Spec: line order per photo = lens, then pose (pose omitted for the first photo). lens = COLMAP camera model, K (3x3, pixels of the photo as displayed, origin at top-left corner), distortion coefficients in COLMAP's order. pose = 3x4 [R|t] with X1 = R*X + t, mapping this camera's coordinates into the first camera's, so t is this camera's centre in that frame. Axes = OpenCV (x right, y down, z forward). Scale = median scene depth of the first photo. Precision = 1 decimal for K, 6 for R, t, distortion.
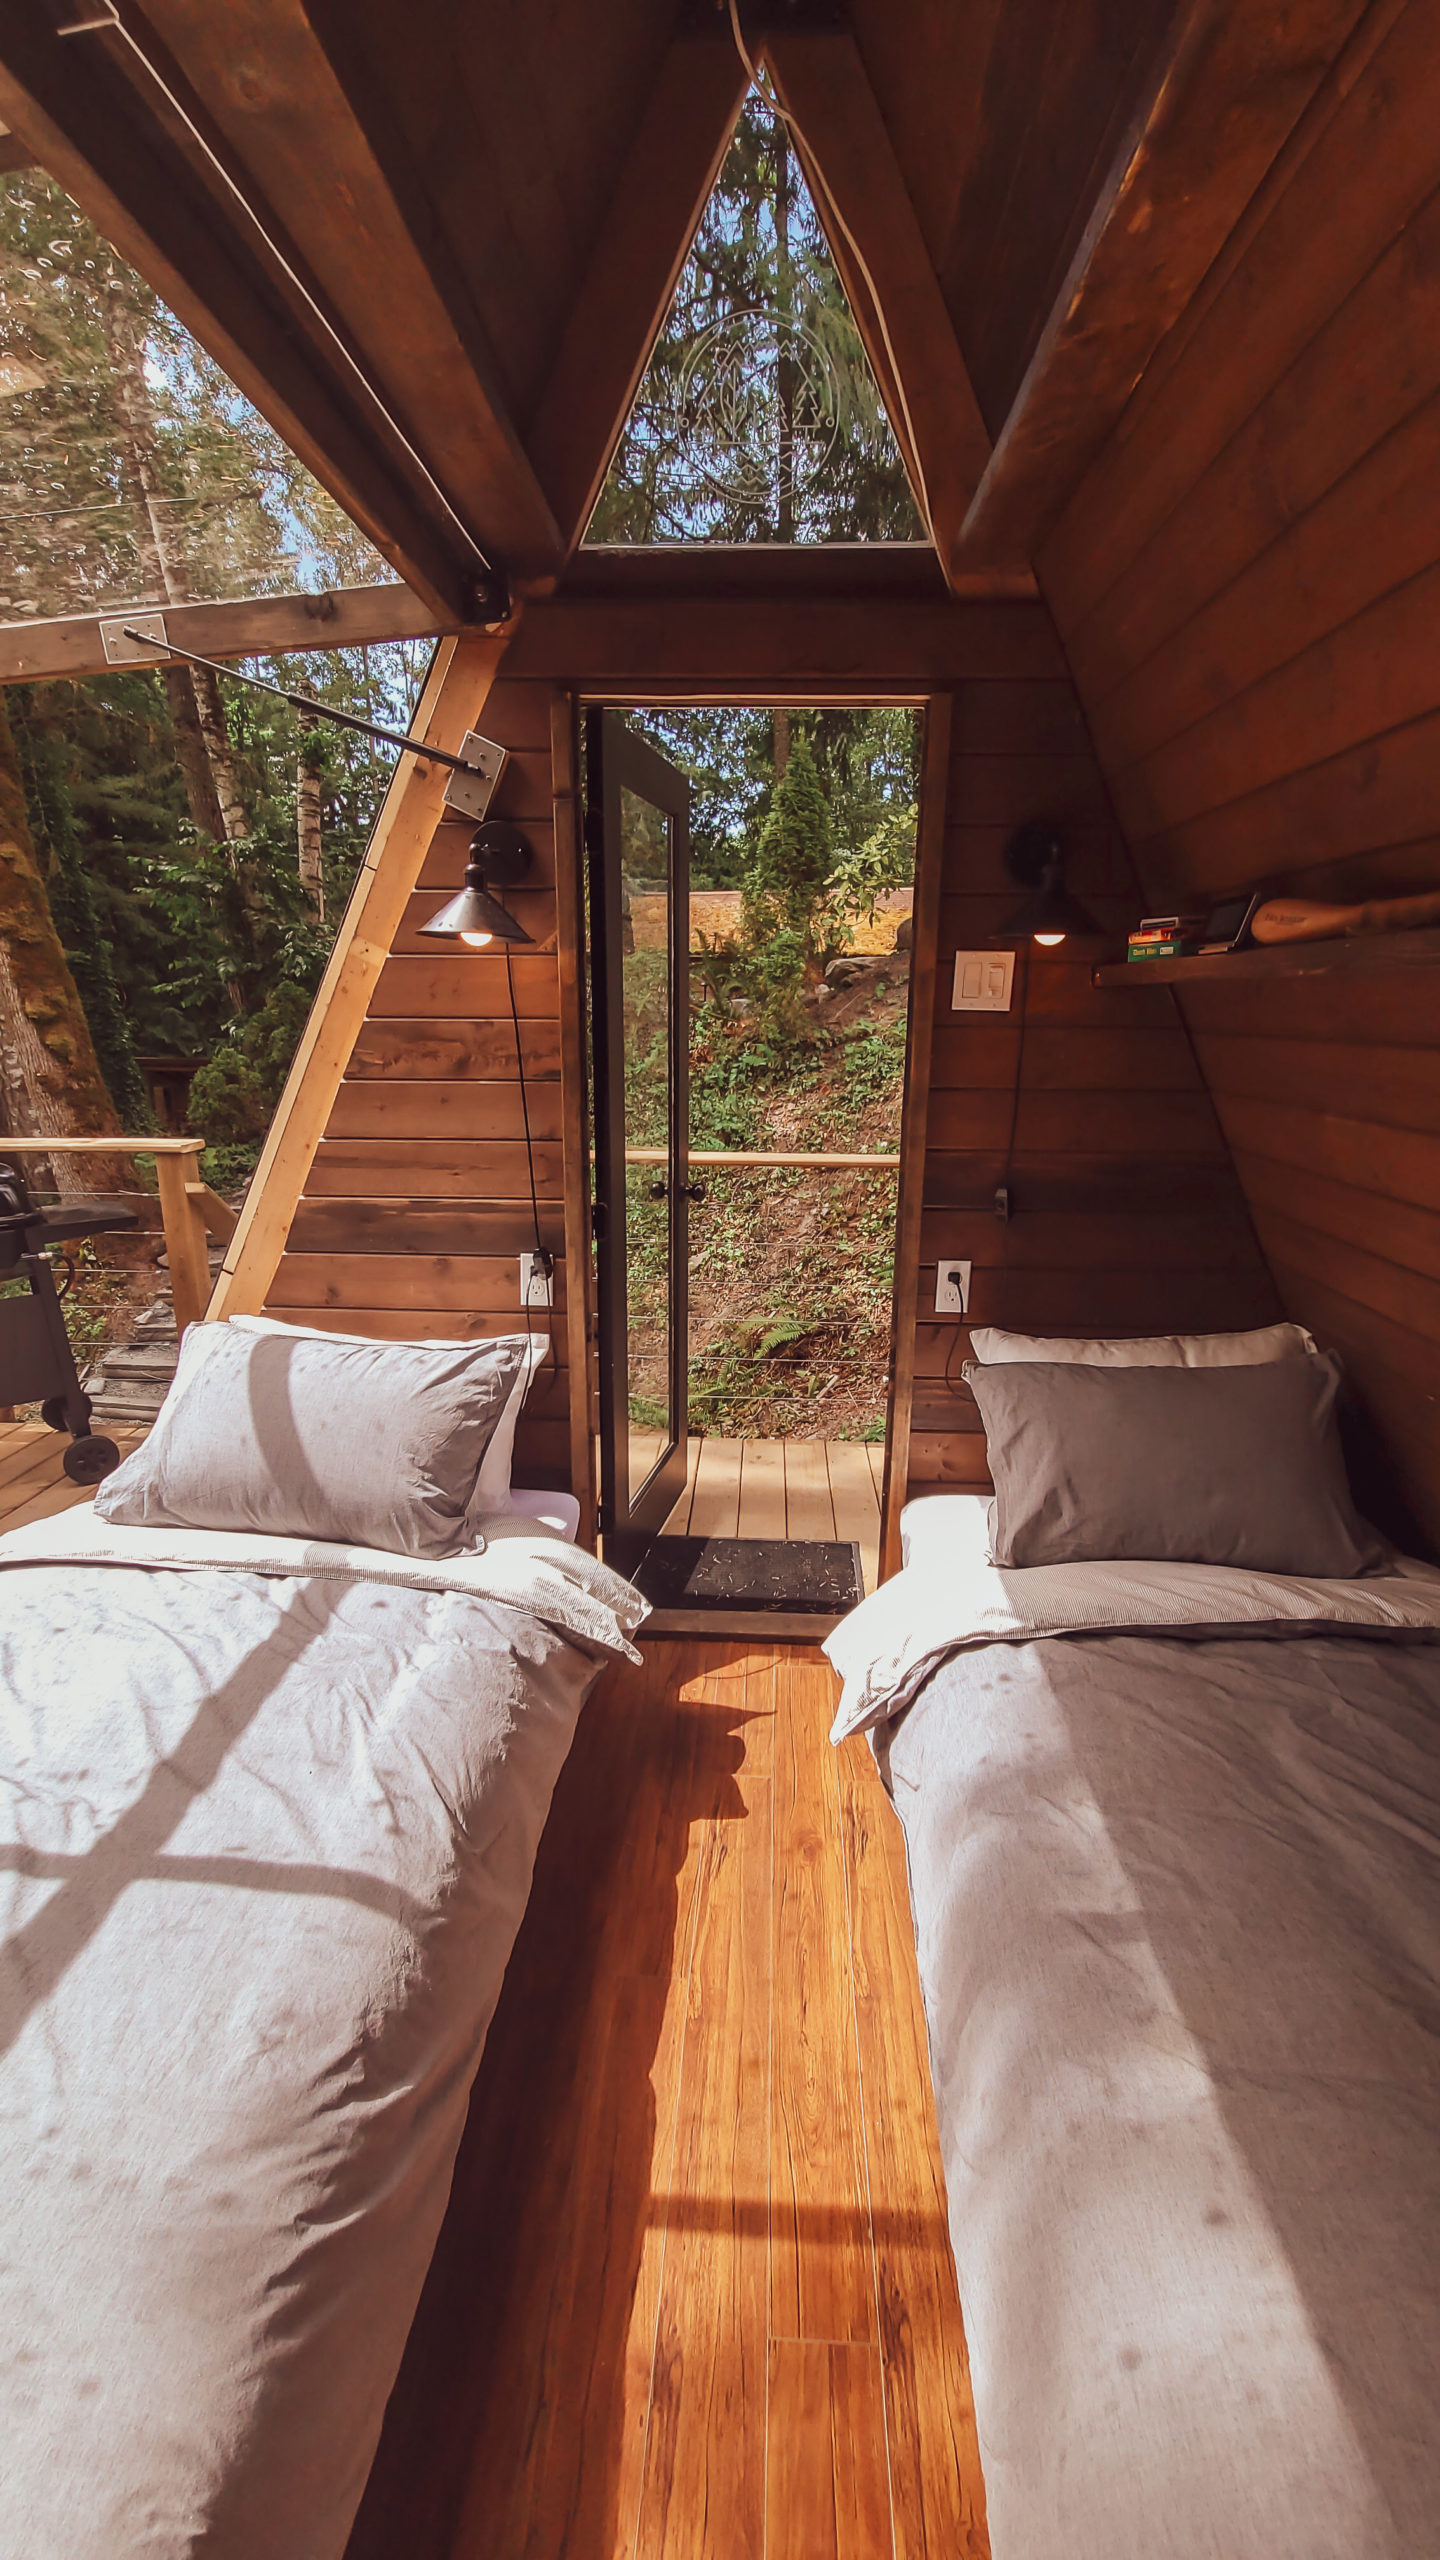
lens RADIAL K [[1030.1, 0, 732.9], [0, 1030.1, 1262.9], [0, 0, 1]] dist [0.001499, -0.012530]
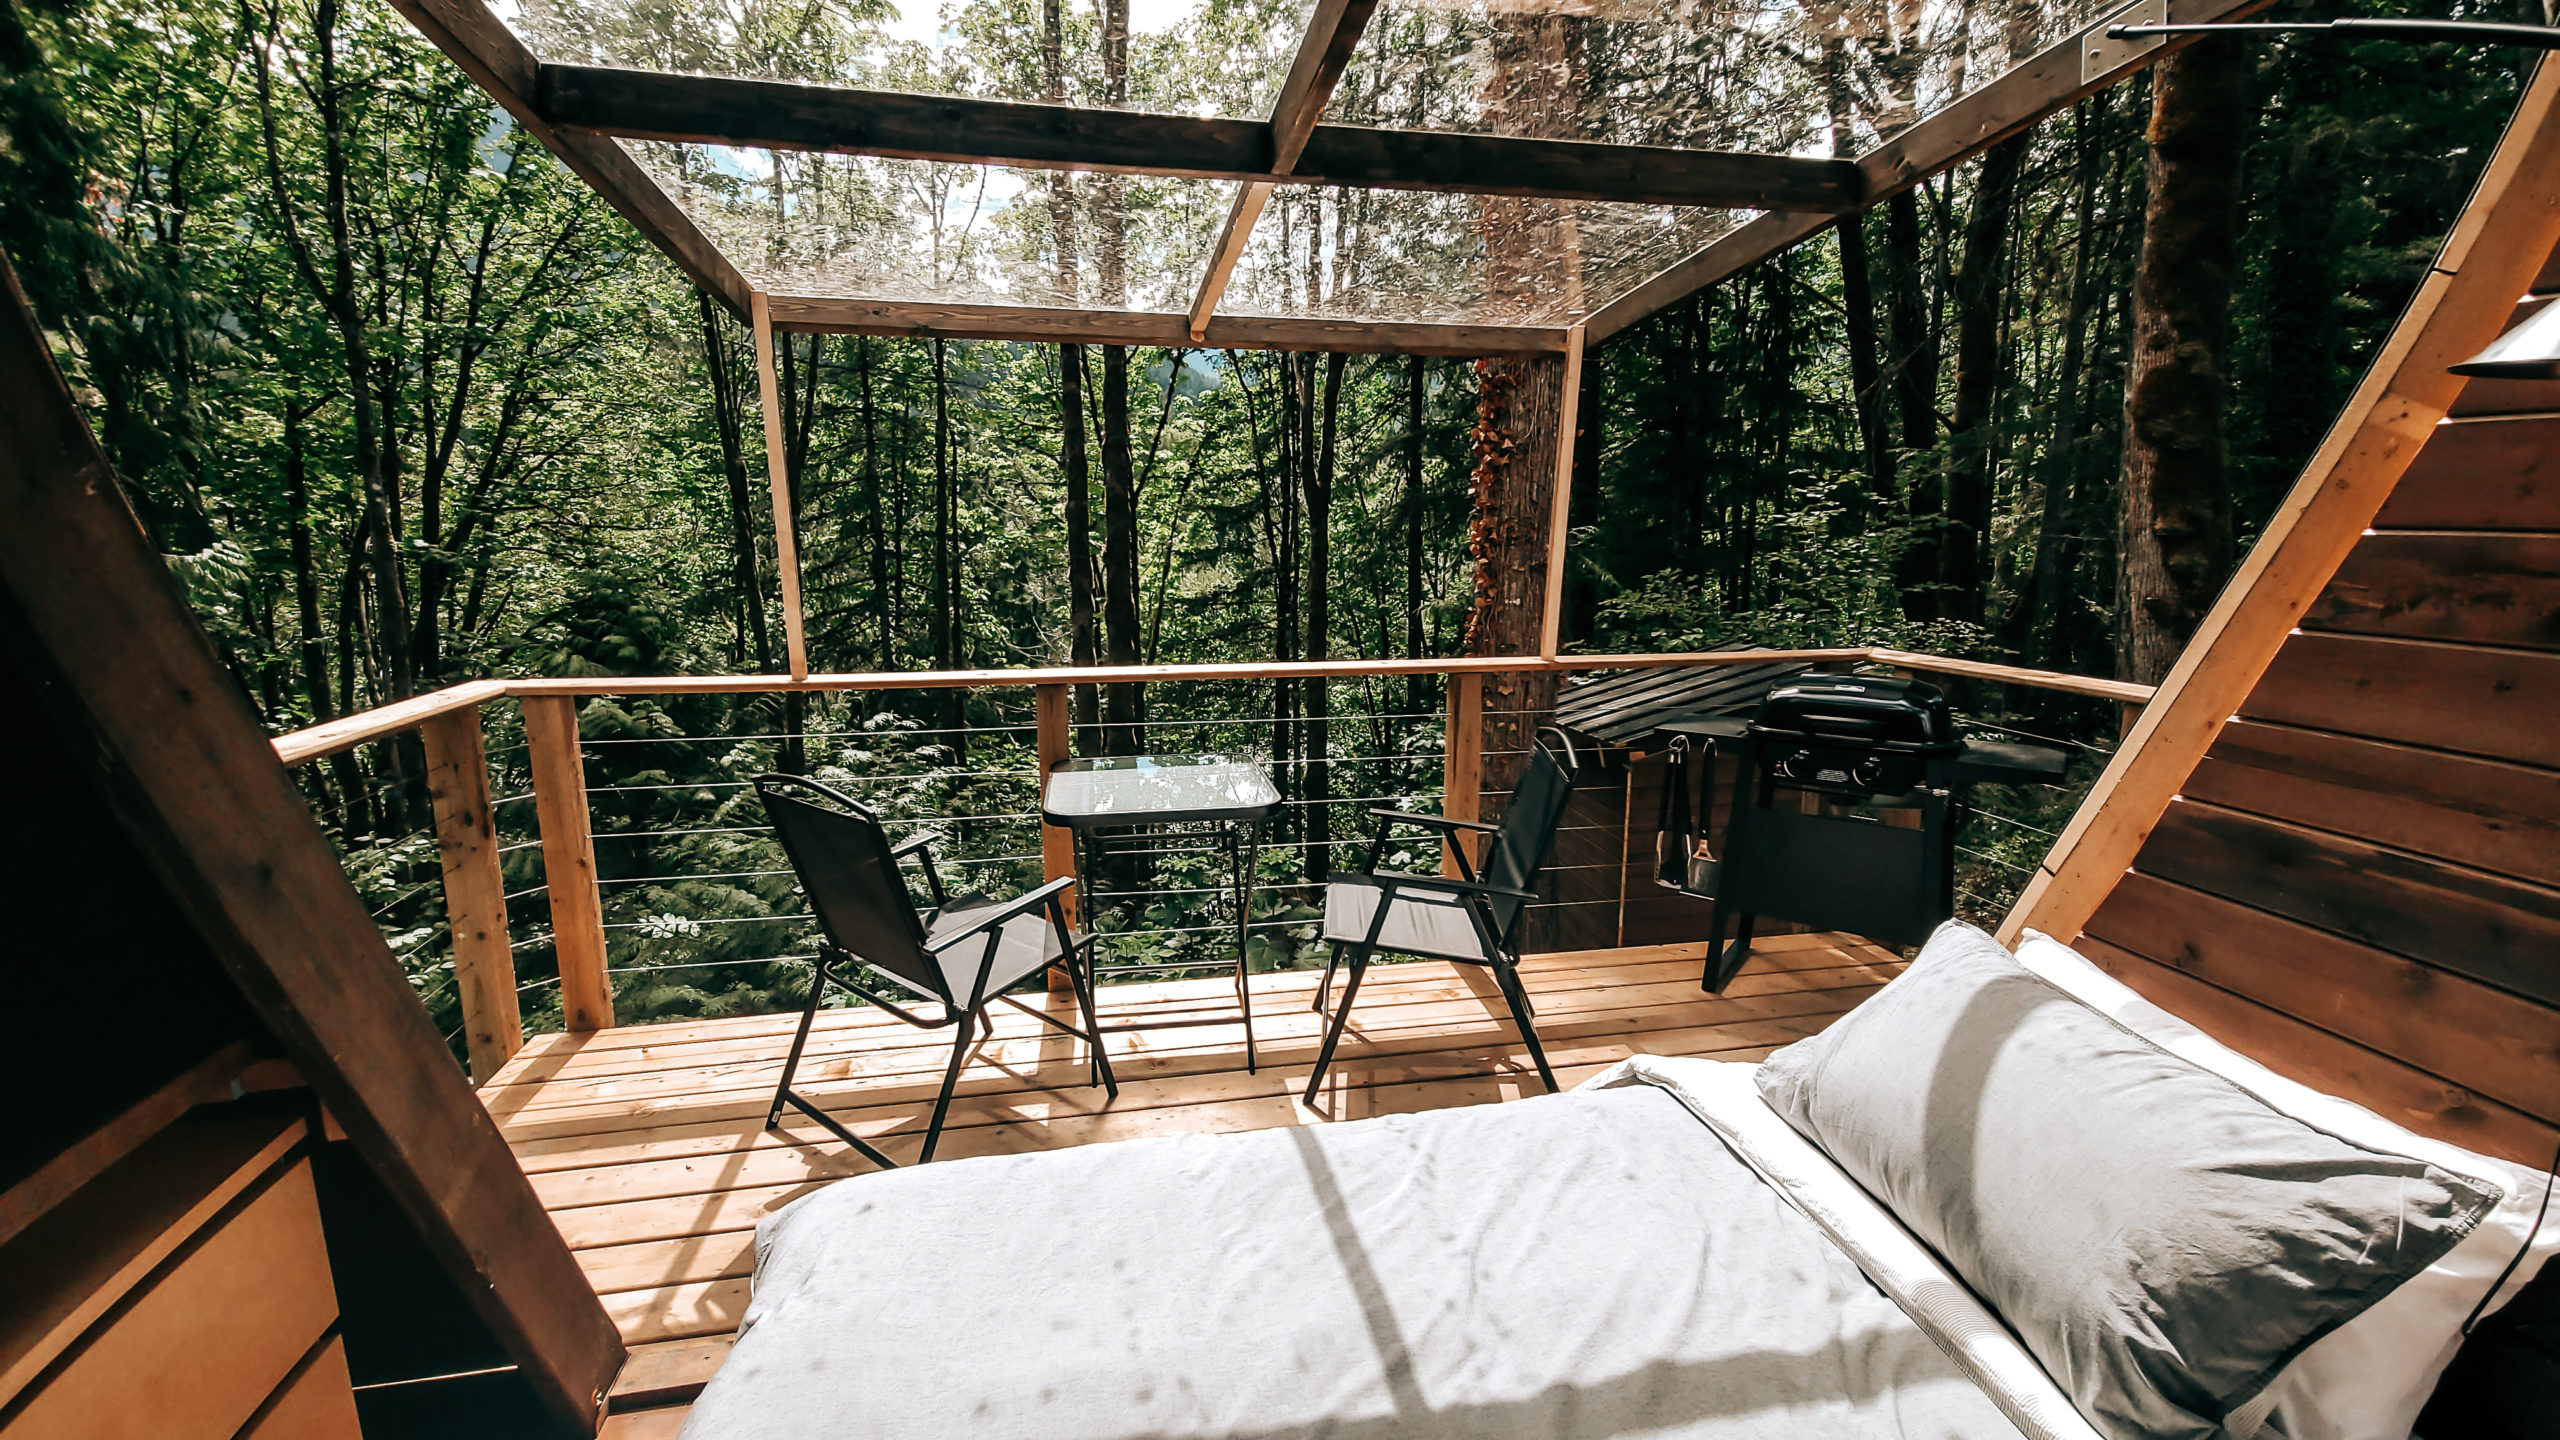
lens RADIAL K [[1030.1, 0, 1269.8], [0, 1030.1, 712.4], [0, 0, 1]] dist [0.001499, -0.012530]
pose [[0.220190, 0.164866, -0.961424, 0.080971], [-0.227208, 0.967172, 0.113815, -0.064395], [0.948627, 0.193382, 0.250421, 0.297738]]
